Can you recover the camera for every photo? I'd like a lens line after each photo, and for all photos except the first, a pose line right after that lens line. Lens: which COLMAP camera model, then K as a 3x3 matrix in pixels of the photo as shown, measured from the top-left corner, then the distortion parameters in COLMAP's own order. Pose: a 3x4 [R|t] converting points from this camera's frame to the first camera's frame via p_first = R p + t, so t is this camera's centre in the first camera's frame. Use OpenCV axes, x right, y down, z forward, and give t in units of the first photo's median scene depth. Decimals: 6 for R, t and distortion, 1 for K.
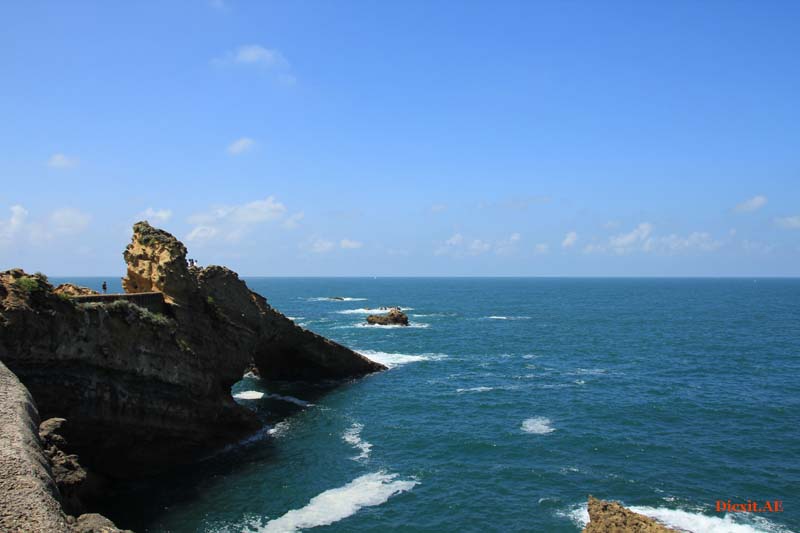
lens RADIAL K [[712.1, 0, 400.0], [0, 712.1, 266.5], [0, 0, 1]] dist [-0.036736, 0.010513]
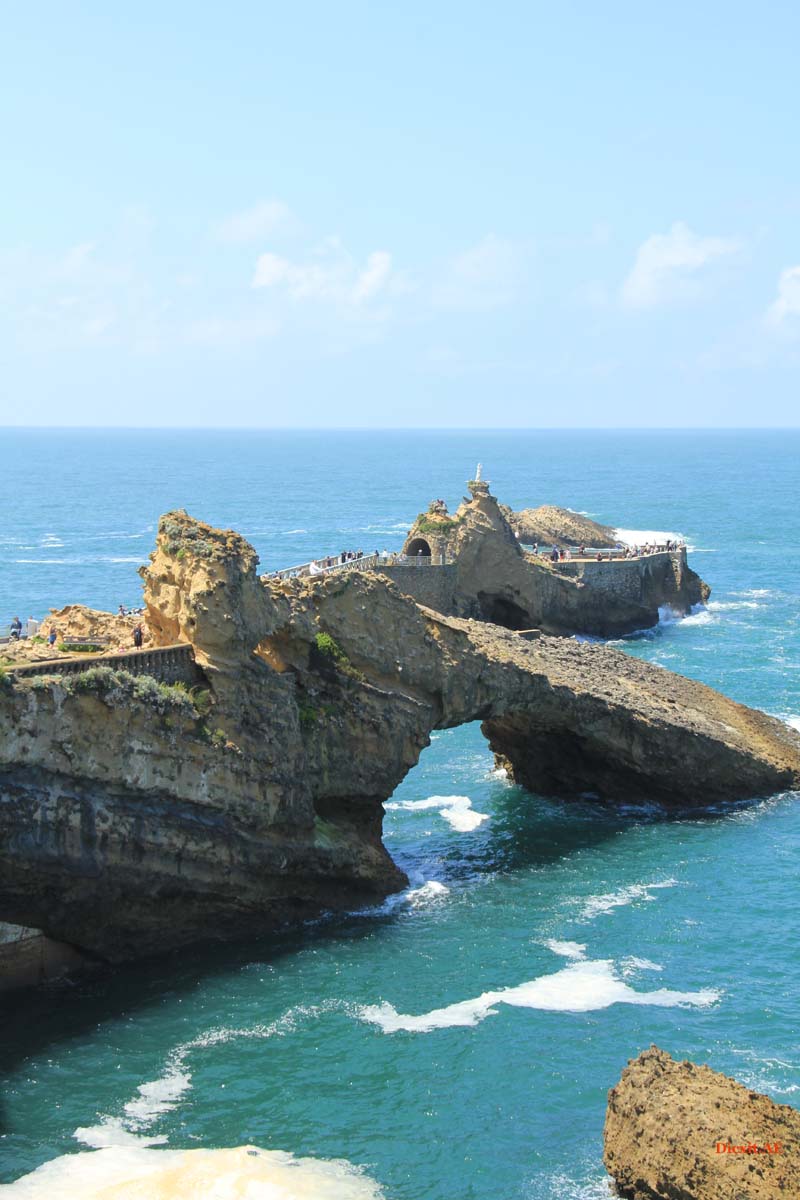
lens RADIAL K [[2177.6, 0, 400.0], [0, 2177.6, 600.0], [0, 0, 1]] dist [0.234618, 0.044155]
pose [[0.922423, 0.036278, -0.384474, 0.535435], [-0.004093, 0.996440, 0.084201, -0.159258], [0.386160, -0.076095, 0.919288, -0.603750]]
